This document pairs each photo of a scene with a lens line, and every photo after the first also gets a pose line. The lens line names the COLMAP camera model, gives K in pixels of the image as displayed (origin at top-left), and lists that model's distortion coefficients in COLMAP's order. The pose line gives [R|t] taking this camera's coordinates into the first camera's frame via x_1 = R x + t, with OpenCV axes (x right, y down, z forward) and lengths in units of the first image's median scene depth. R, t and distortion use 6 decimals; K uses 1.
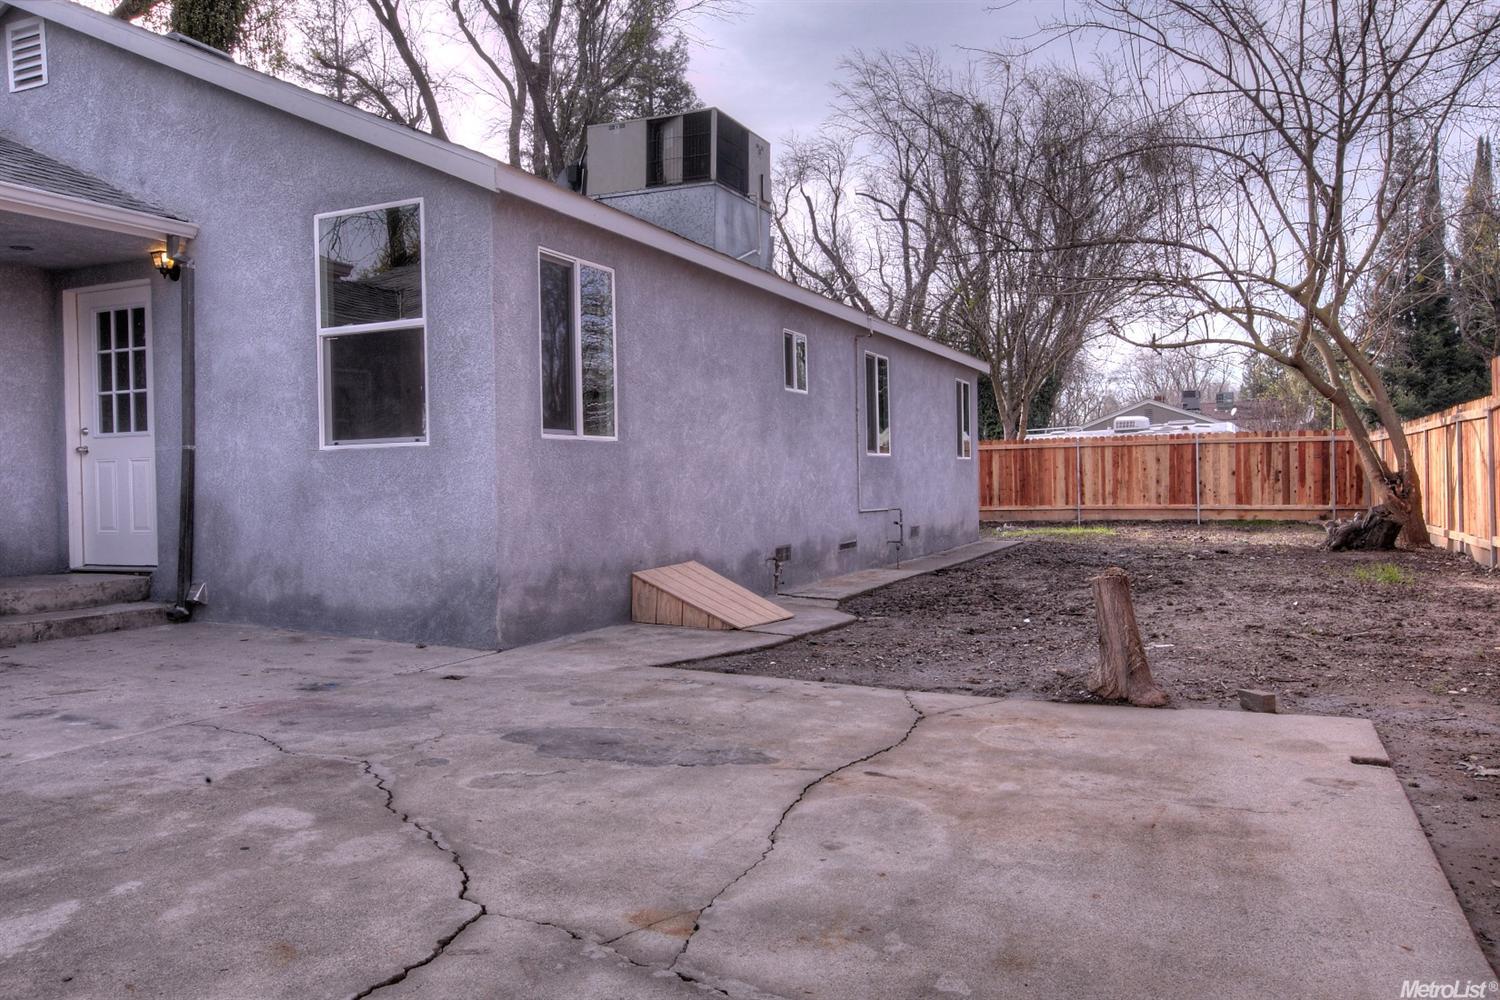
lens RADIAL K [[1129.2, 0, 745.9], [0, 1129.2, 494.3], [0, 0, 1]] dist [0.007732, 0.005446]
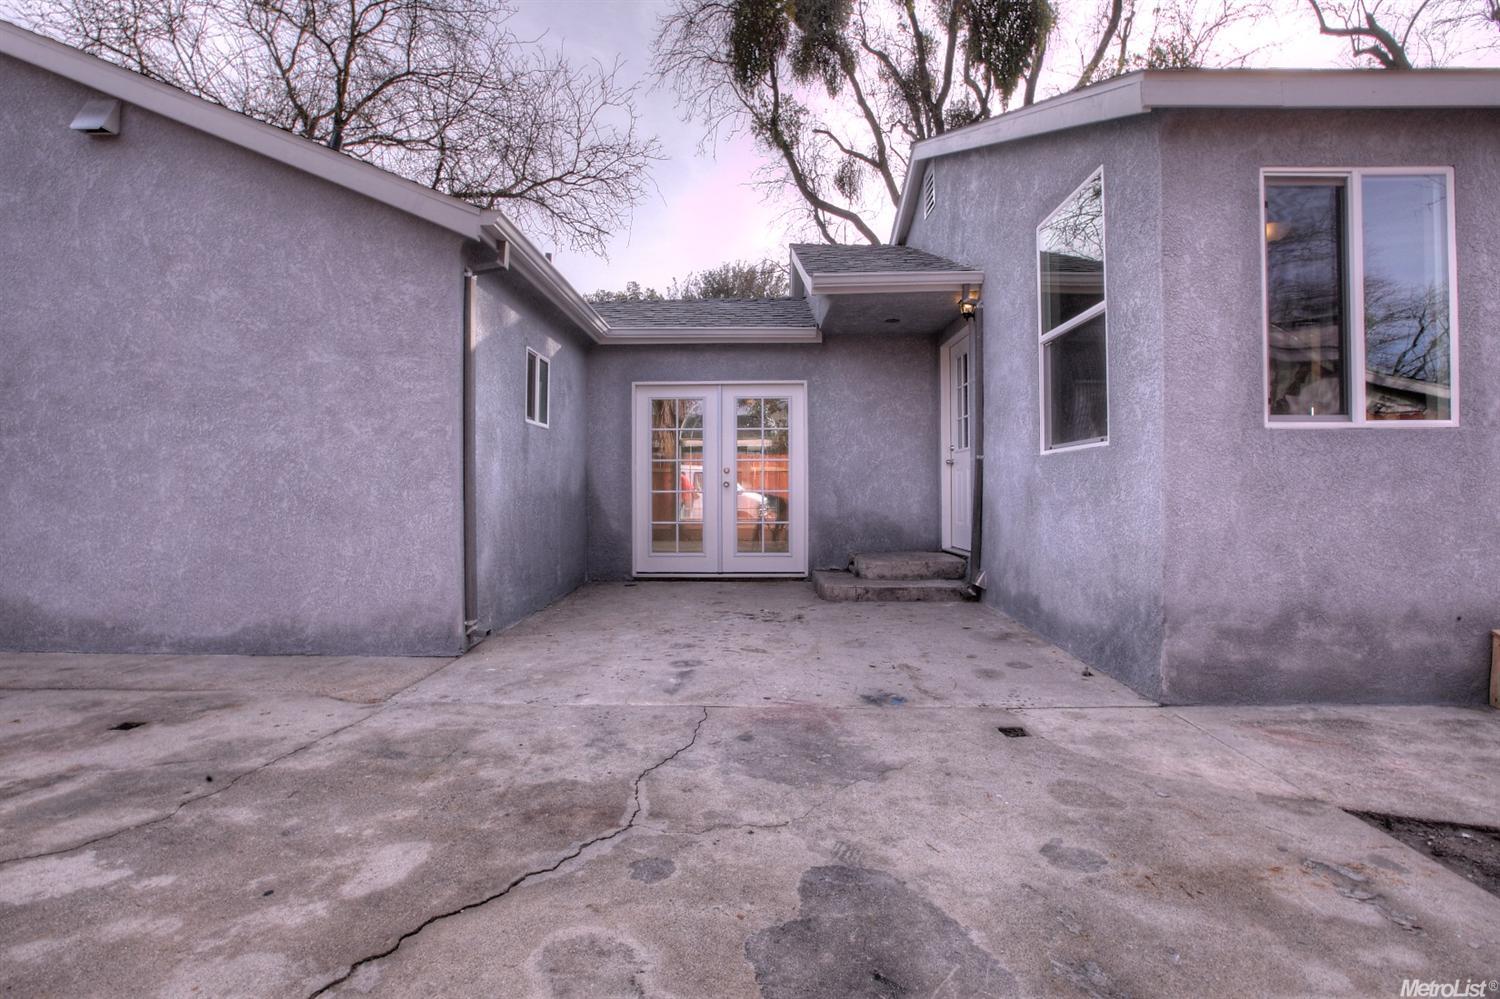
lens RADIAL K [[697.0, 0, 754.0], [0, 697.0, 491.4], [0, 0, 1]] dist [-0.033326, 0.008806]
pose [[0.403612, 0.011177, -0.914862, 0.095242], [-0.014120, 0.999882, 0.005987, -0.006831], [0.914821, 0.010501, 0.403723, 0.529096]]
